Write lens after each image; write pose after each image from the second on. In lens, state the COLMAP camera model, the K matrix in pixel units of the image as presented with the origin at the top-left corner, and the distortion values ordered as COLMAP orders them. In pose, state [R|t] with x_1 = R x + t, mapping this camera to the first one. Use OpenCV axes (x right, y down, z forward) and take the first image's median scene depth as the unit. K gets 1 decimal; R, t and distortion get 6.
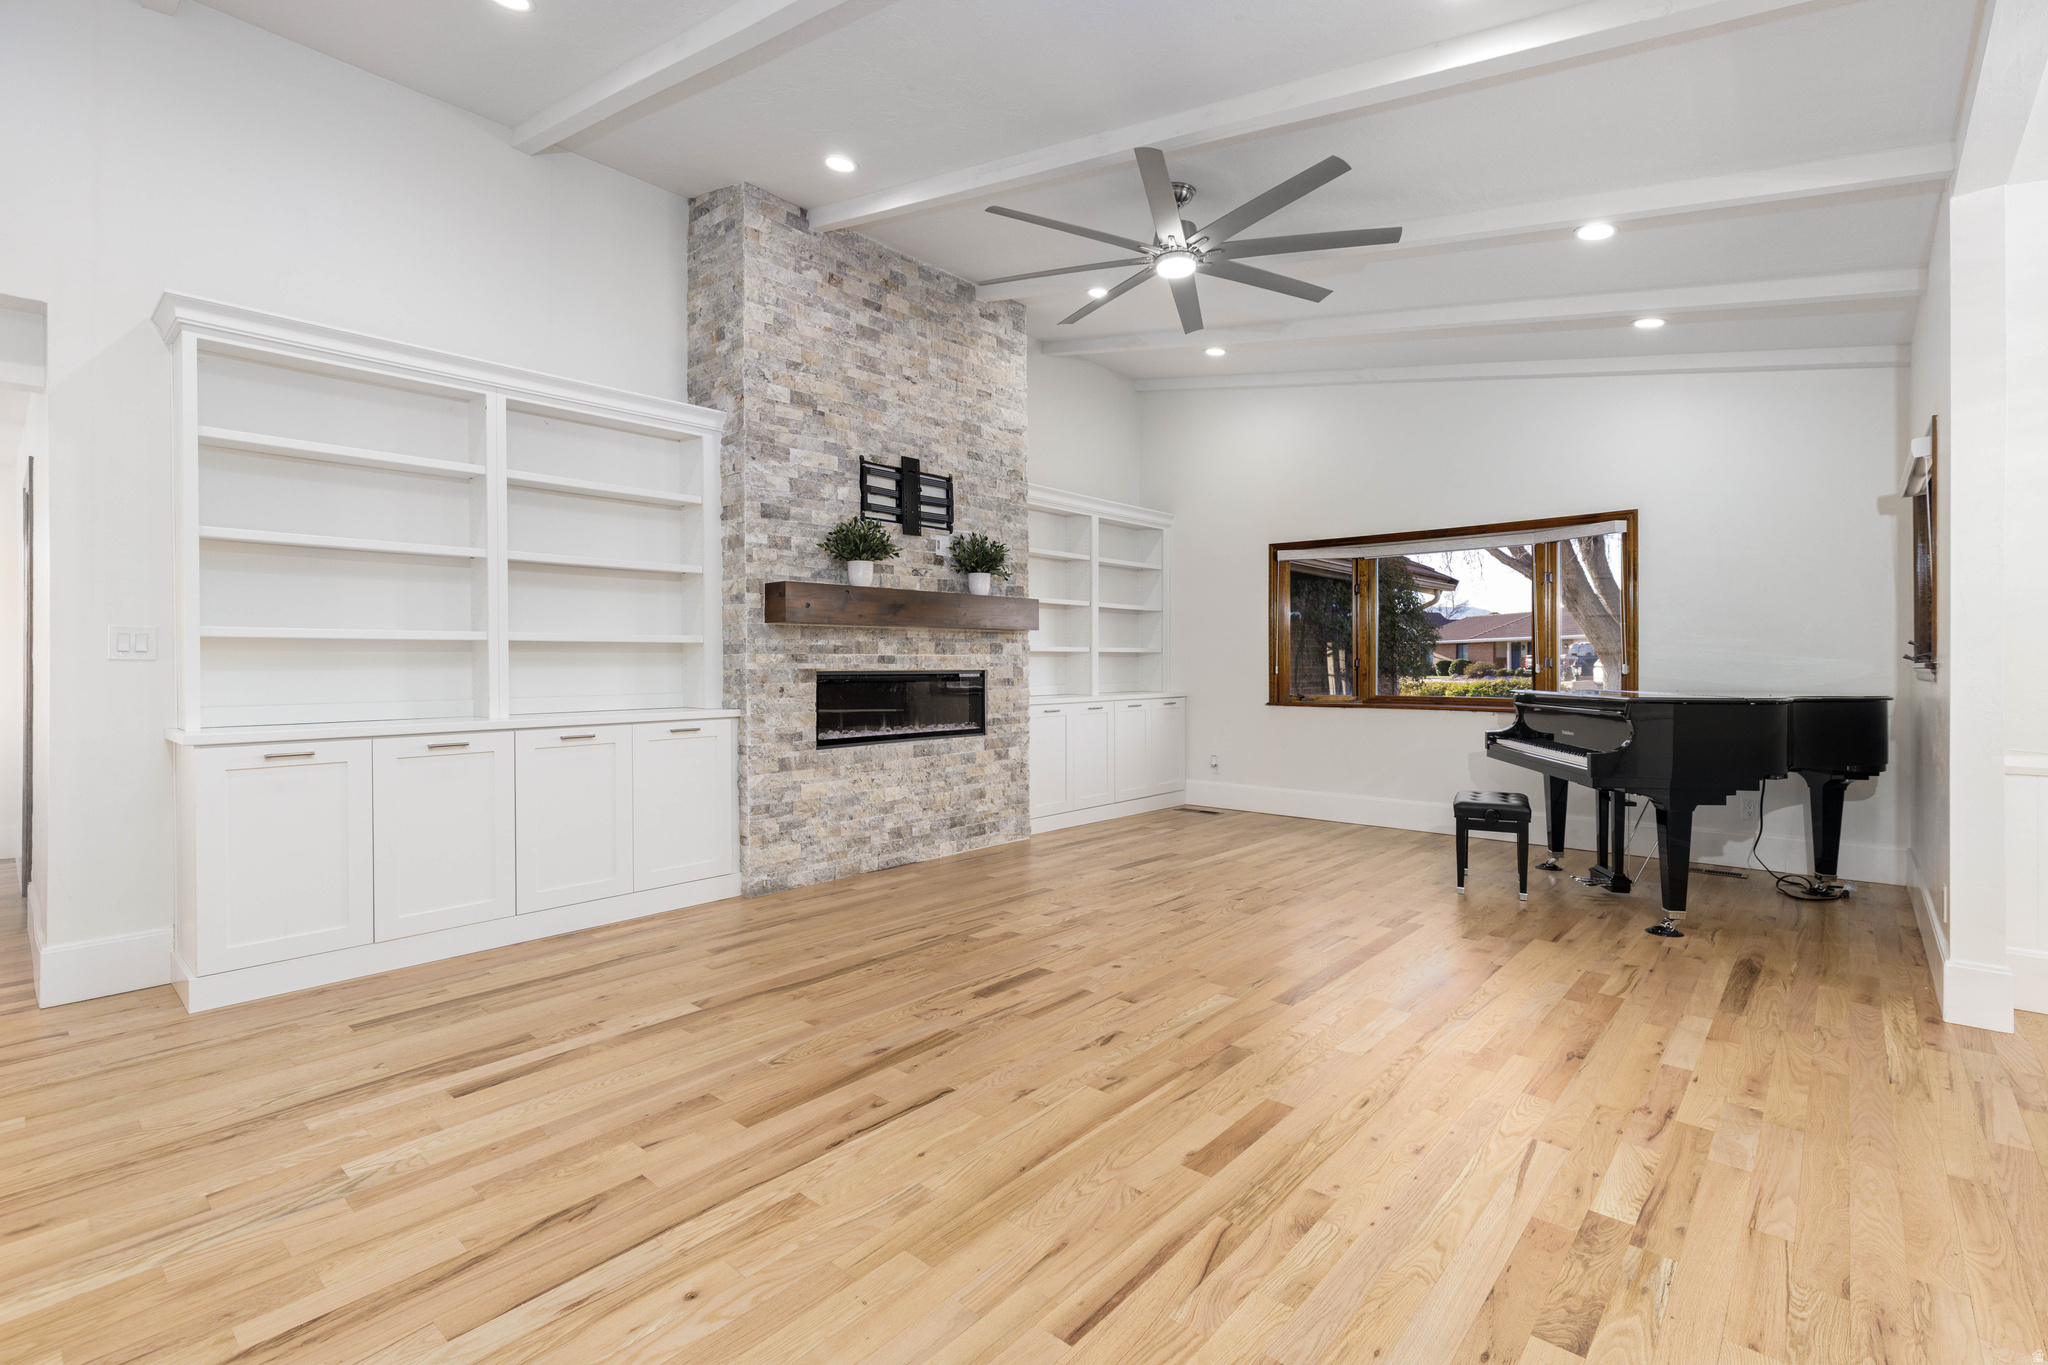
lens RADIAL K [[922.9, 0, 1026.8], [0, 922.9, 666.1], [0, 0, 1]] dist [0.004339, -0.000392]
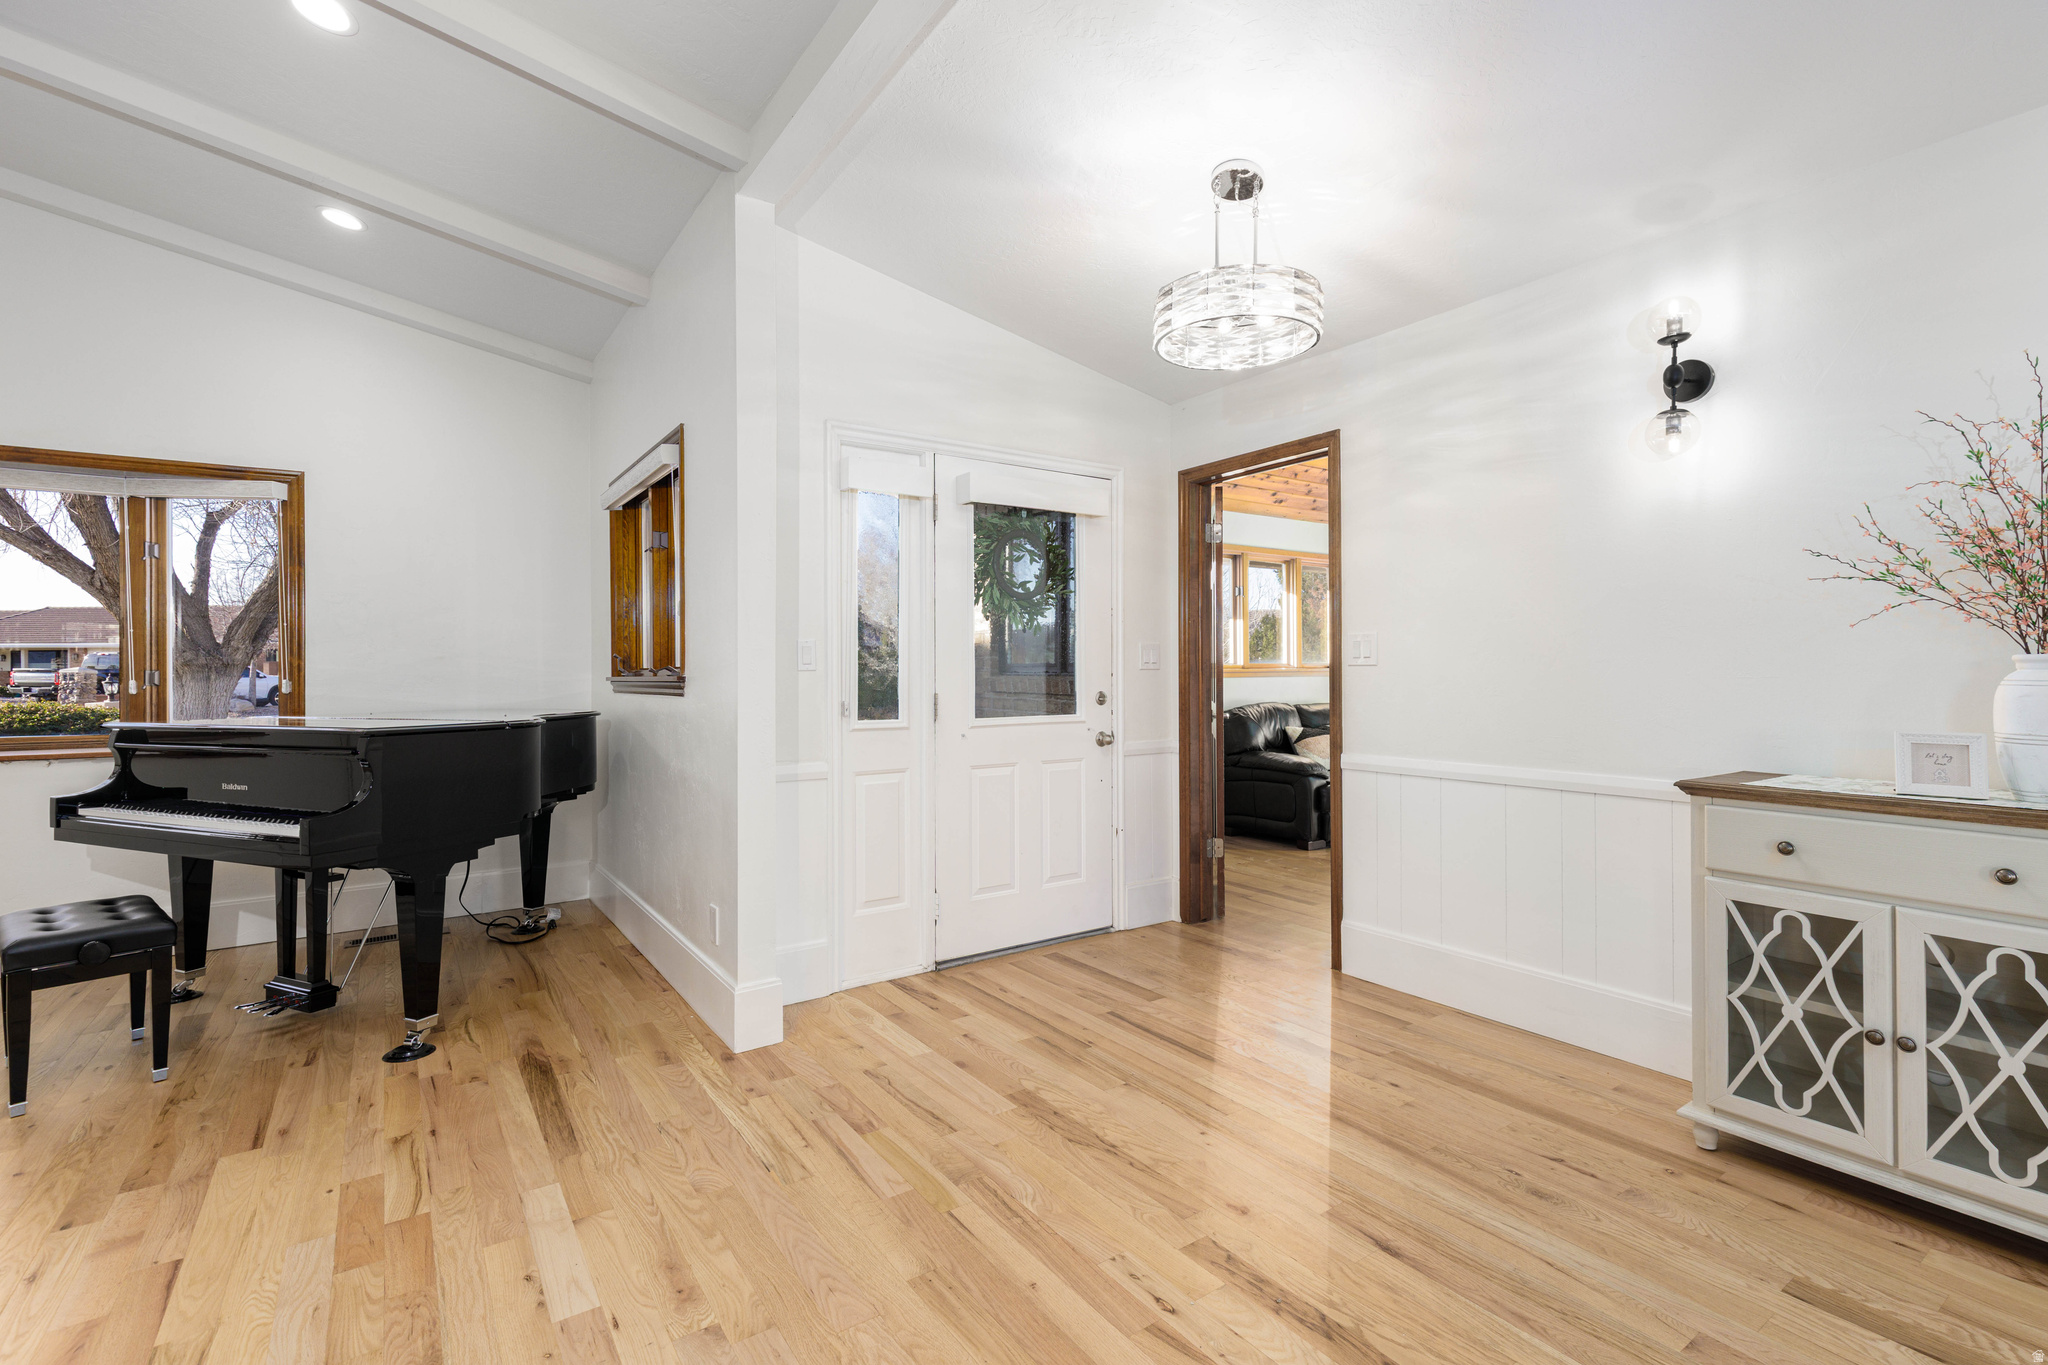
lens RADIAL K [[922.9, 0, 1026.8], [0, 922.9, 666.1], [0, 0, 1]] dist [0.004339, -0.000392]
pose [[0.236489, 0.008780, 0.971595, 0.108253], [0.006215, 0.999925, -0.010548, -0.002049], [-0.971614, 0.008533, 0.236417, 0.384513]]
